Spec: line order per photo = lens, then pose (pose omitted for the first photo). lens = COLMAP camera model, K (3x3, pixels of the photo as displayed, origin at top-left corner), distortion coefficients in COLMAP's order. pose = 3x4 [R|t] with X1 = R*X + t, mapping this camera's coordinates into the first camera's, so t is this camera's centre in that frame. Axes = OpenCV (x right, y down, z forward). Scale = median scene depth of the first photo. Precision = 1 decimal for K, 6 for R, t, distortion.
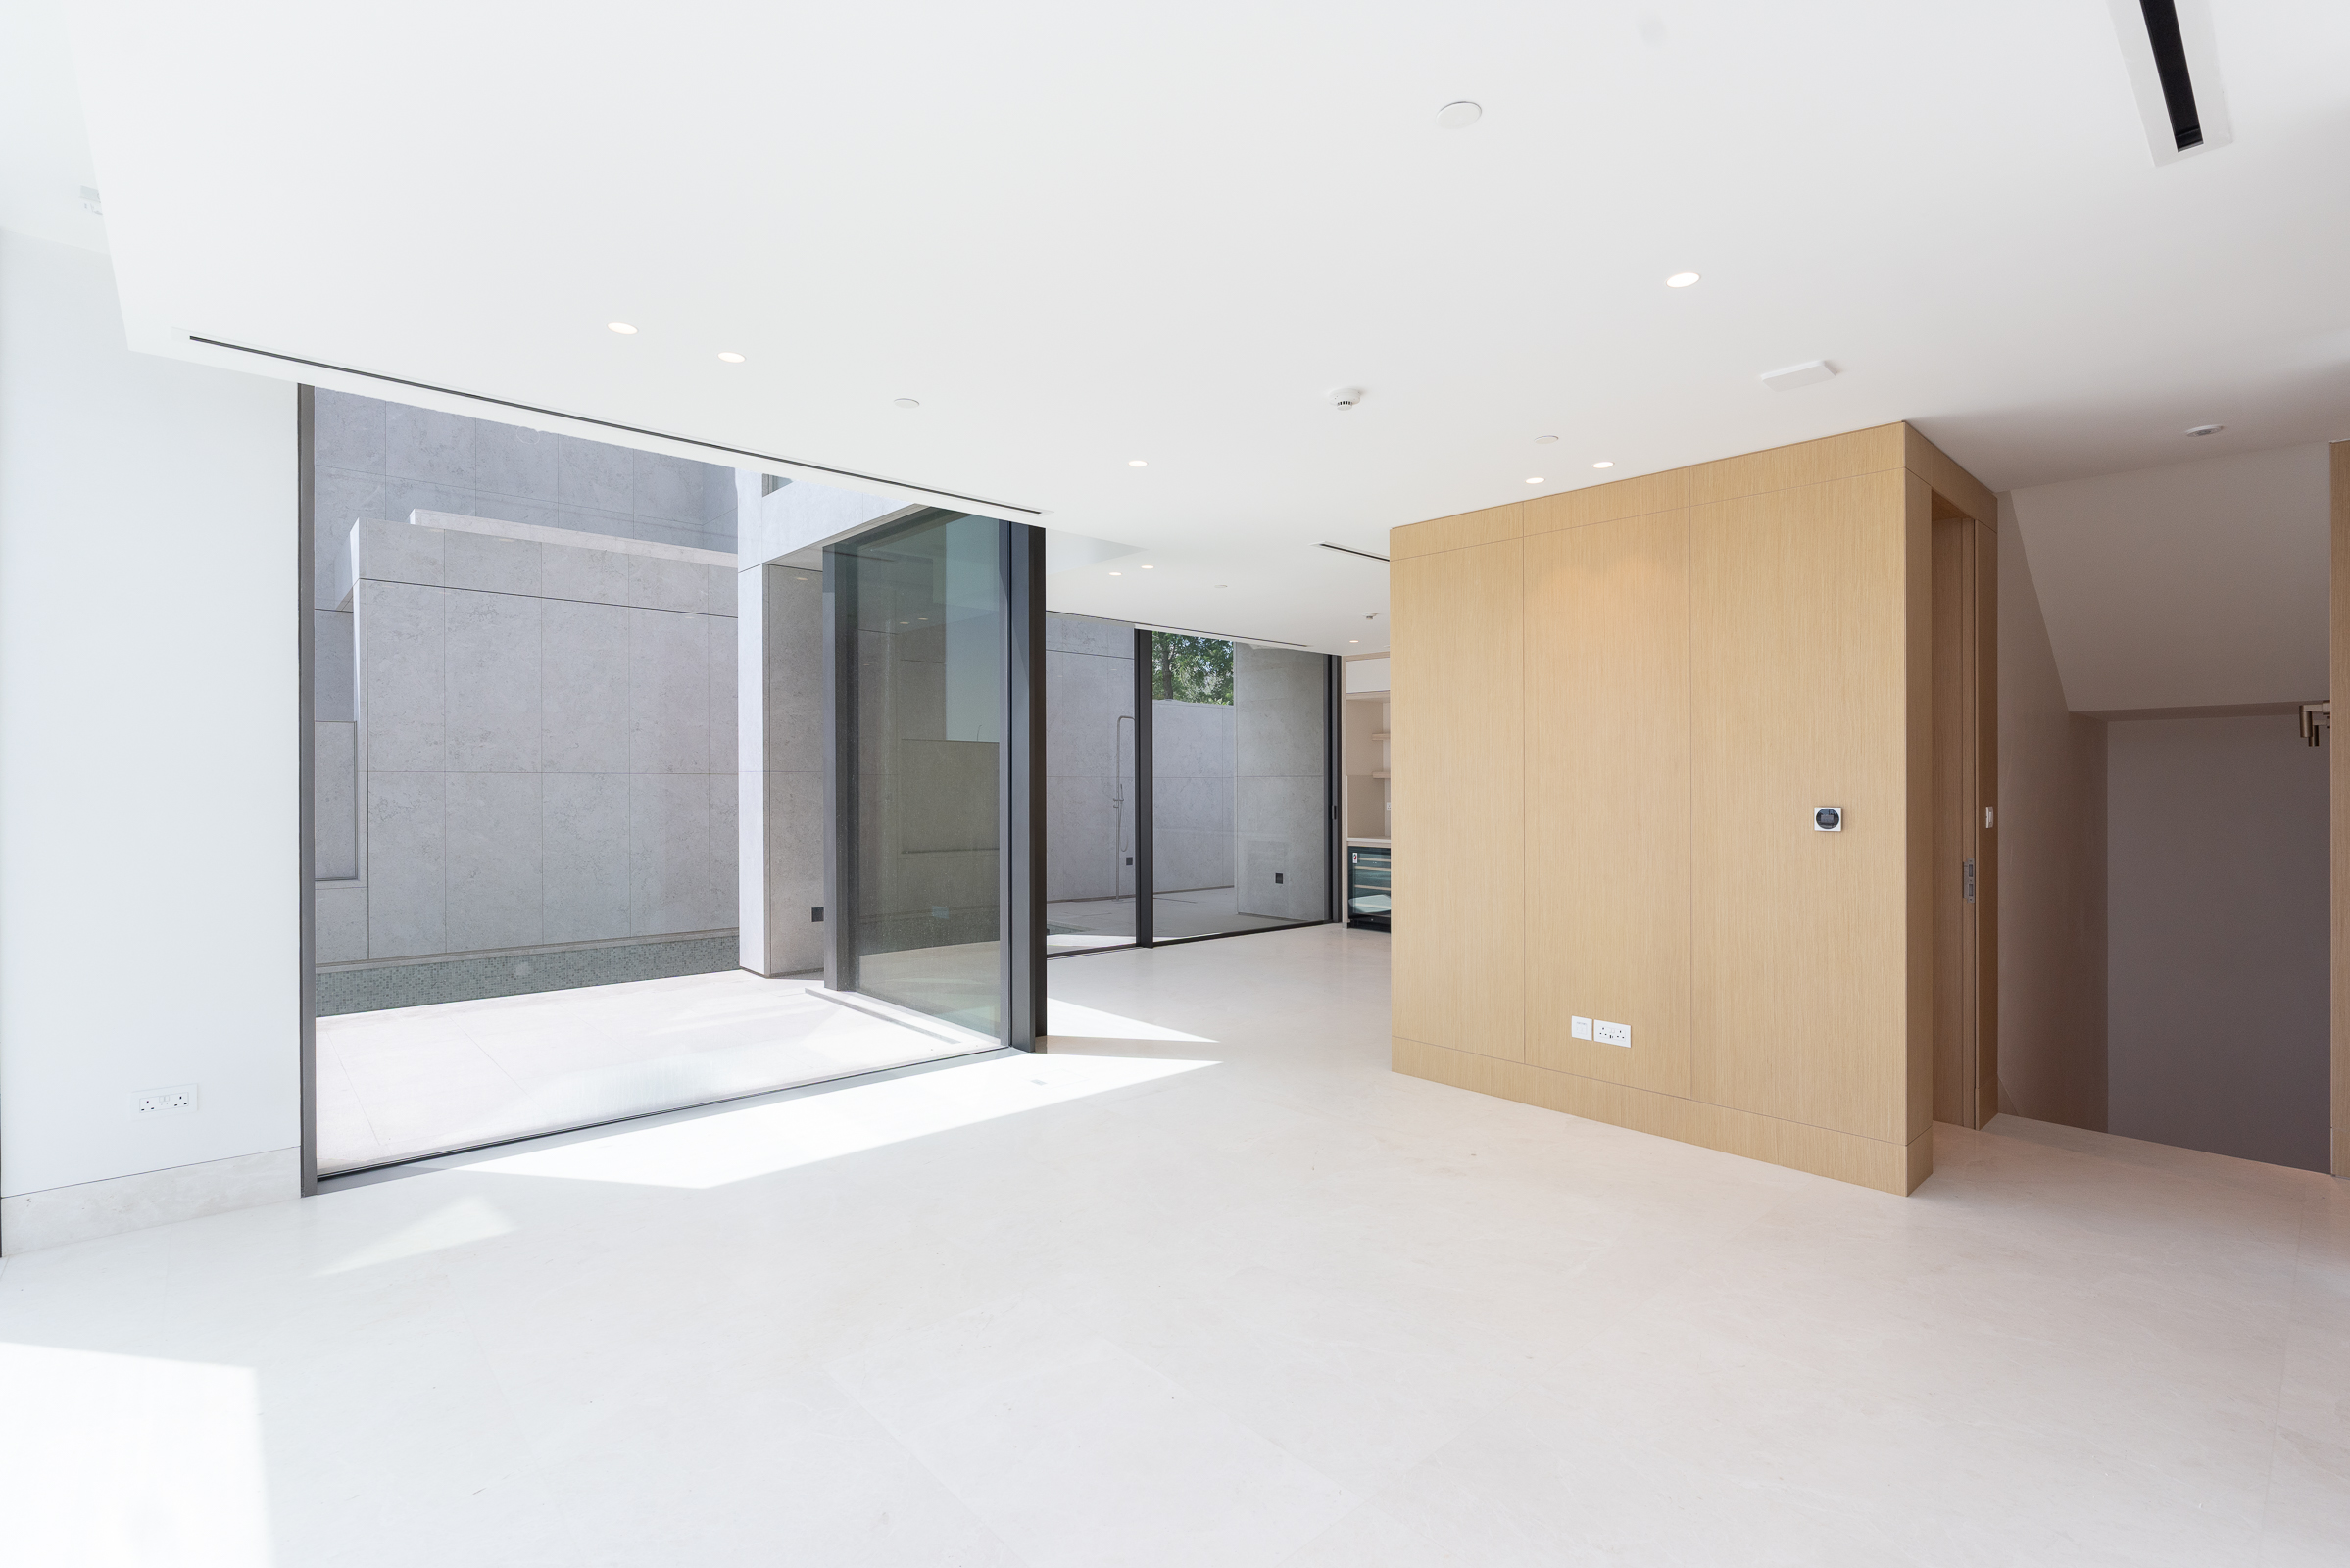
lens RADIAL K [[1081.1, 0, 1191.0], [0, 1081.1, 795.6], [0, 0, 1]] dist [-0.012840, 0.004828]
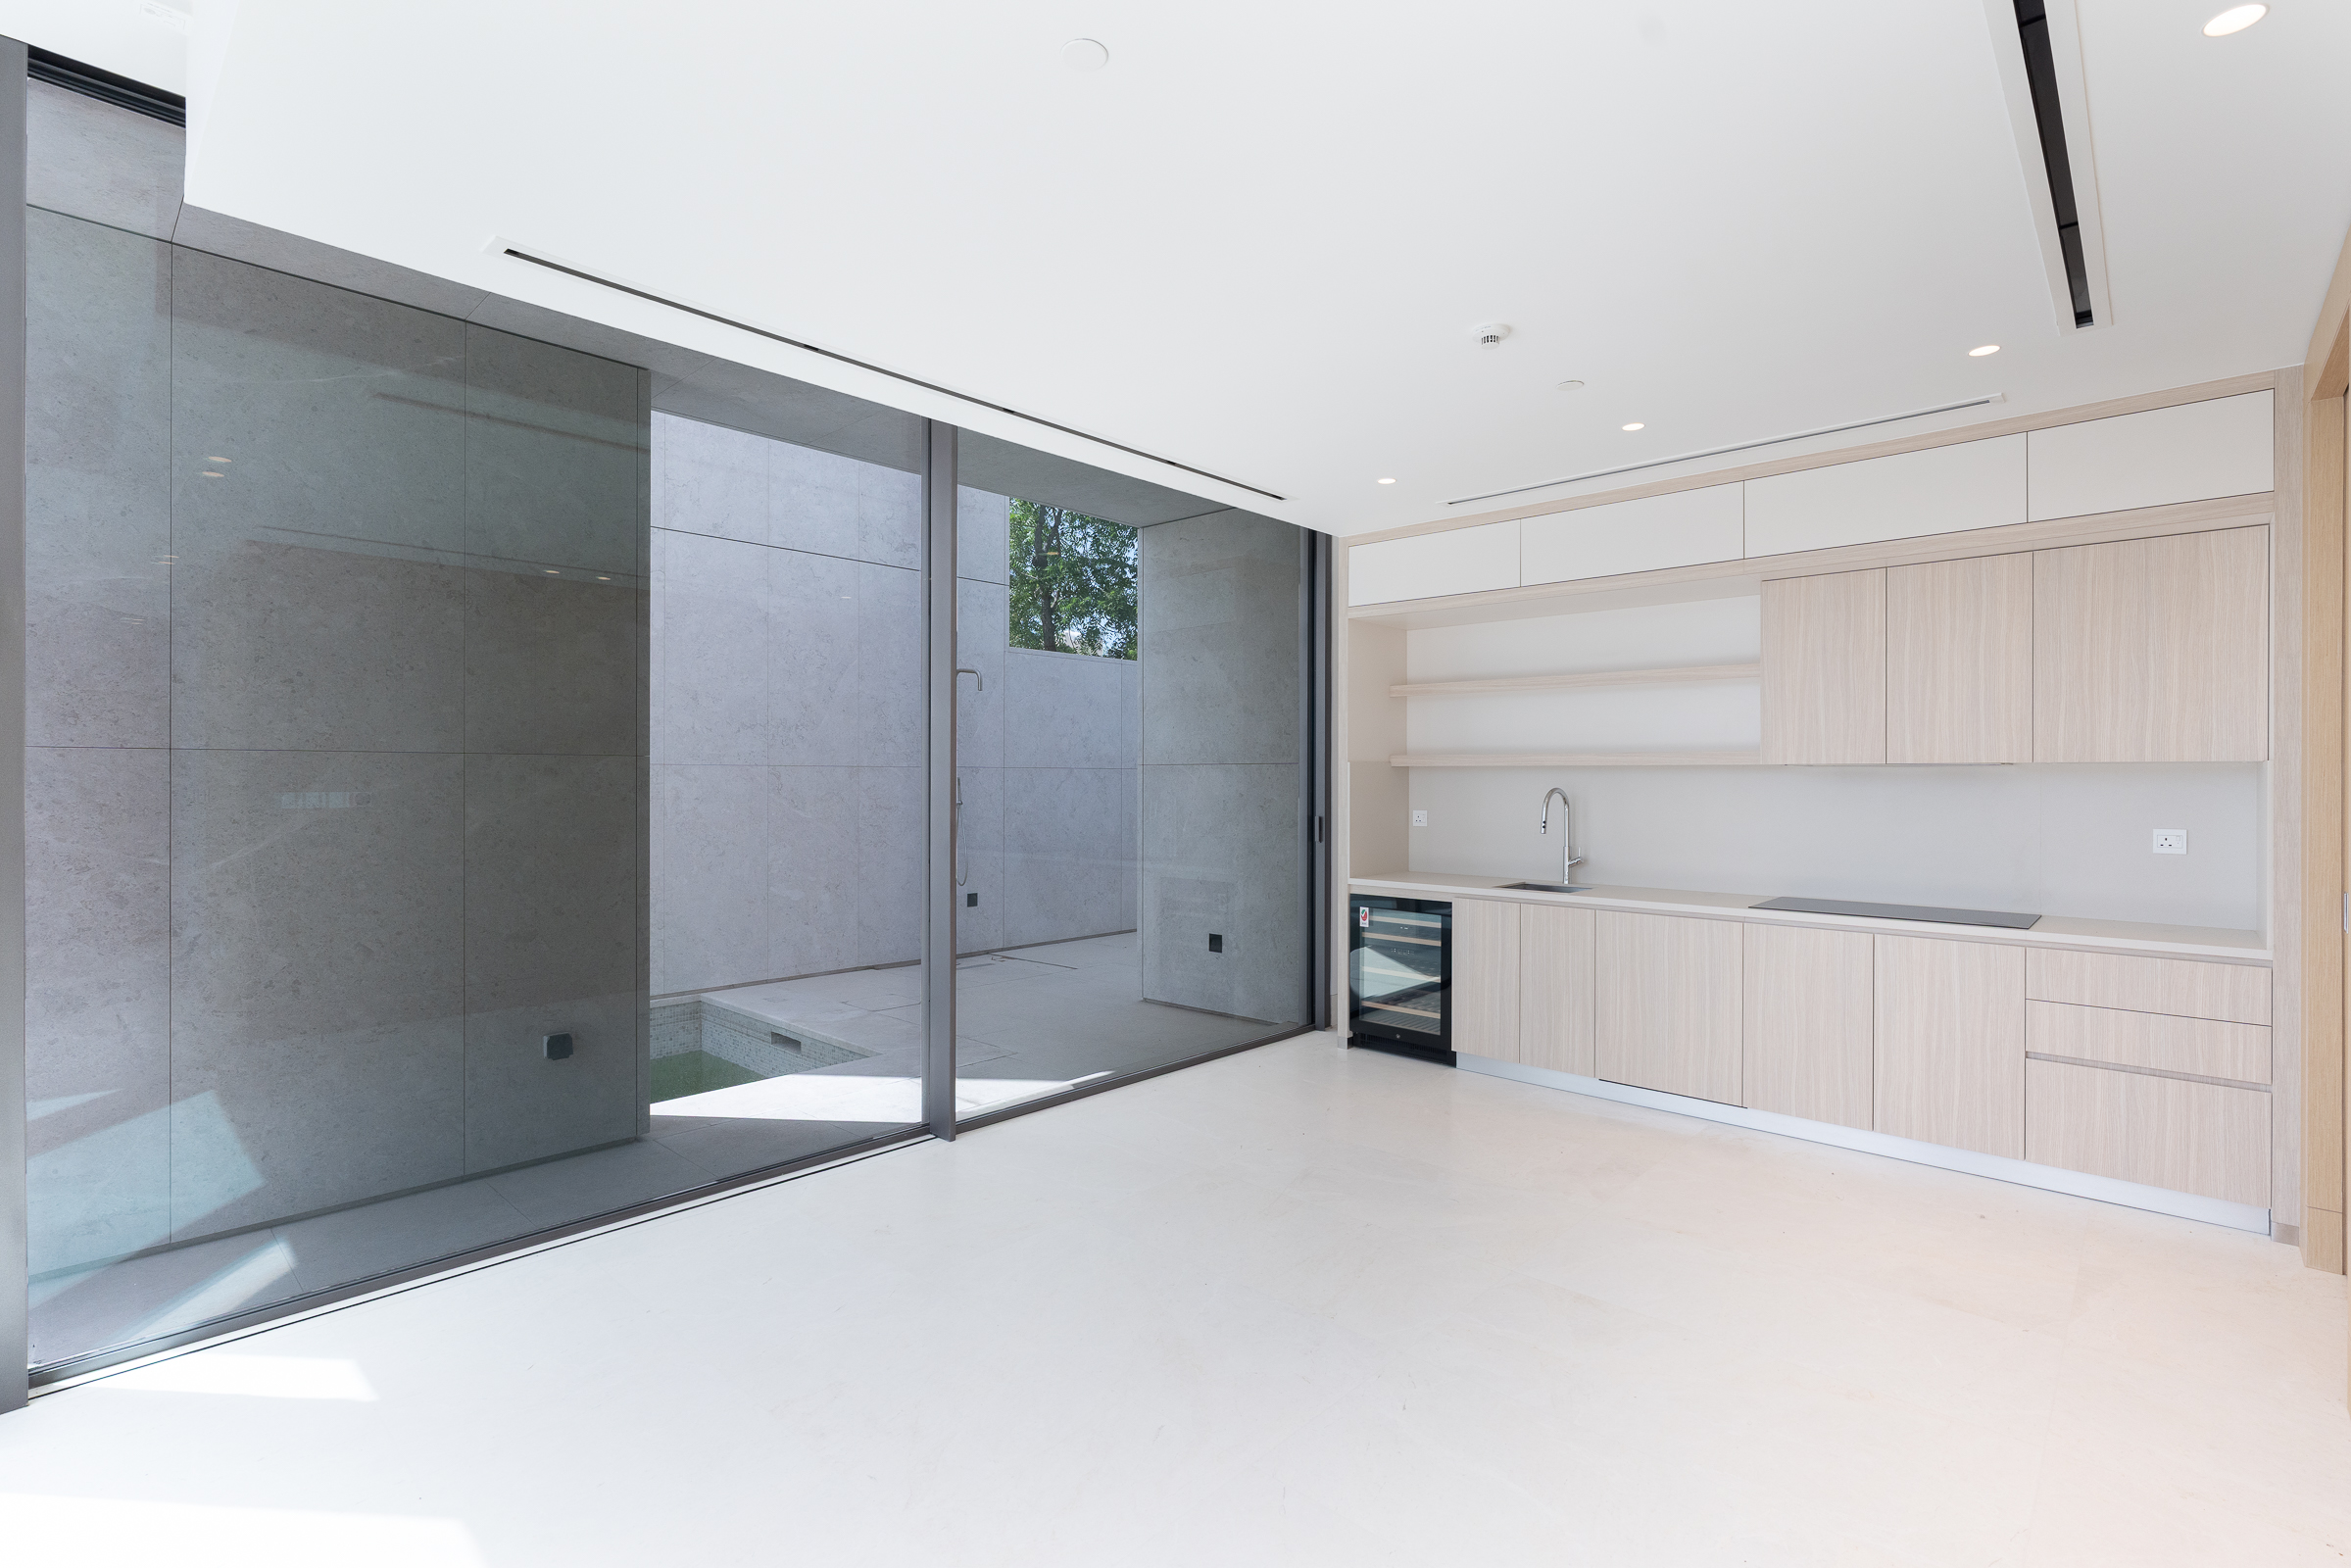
lens RADIAL K [[1081.5, 0, 1171.9], [0, 1081.5, 783.1], [0, 0, 1]] dist [-0.012840, 0.004828]
pose [[0.997851, -0.006029, 0.065245, 0.024235], [0.006230, 0.999976, -0.002871, -0.006814], [-0.065226, 0.003272, 0.997865, 0.478126]]
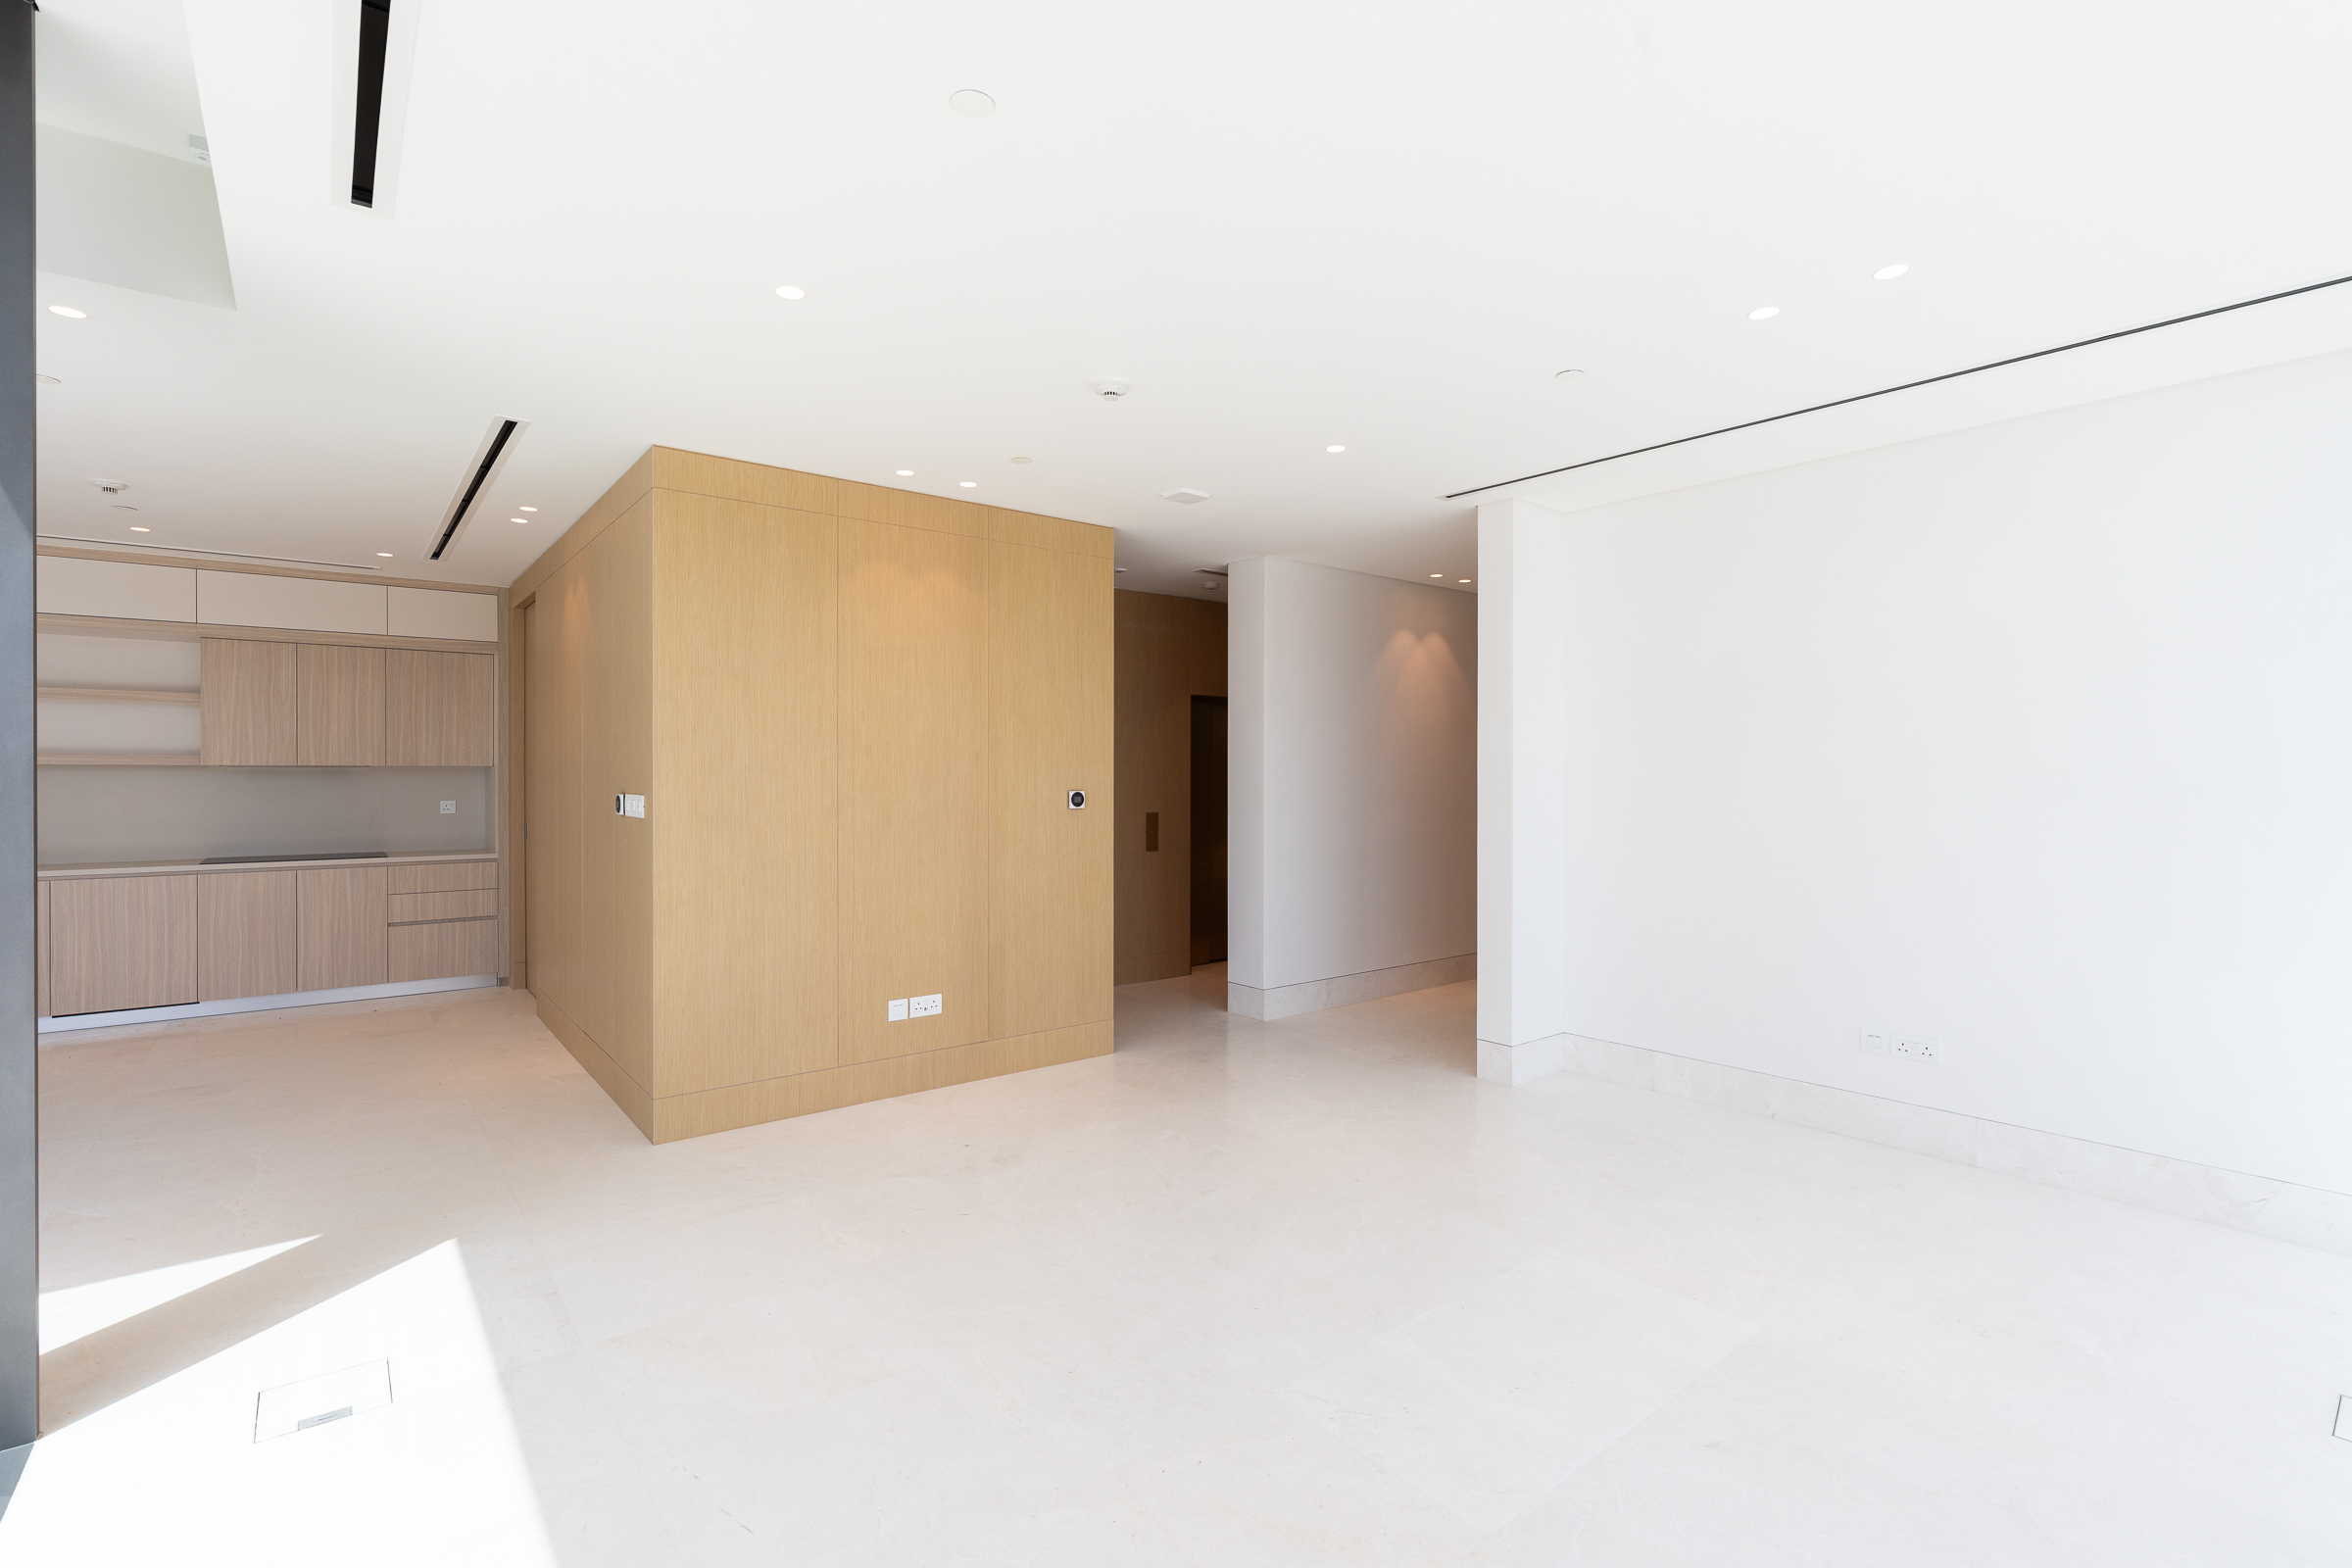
lens RADIAL K [[1082.0, 0, 1167.8], [0, 1082.0, 779.3], [0, 0, 1]] dist [-0.012840, 0.004828]
pose [[0.044777, -0.007799, 0.998967, -0.298418], [0.009592, 0.999927, 0.007376, -0.005009], [-0.998951, 0.009252, 0.044849, 0.313579]]
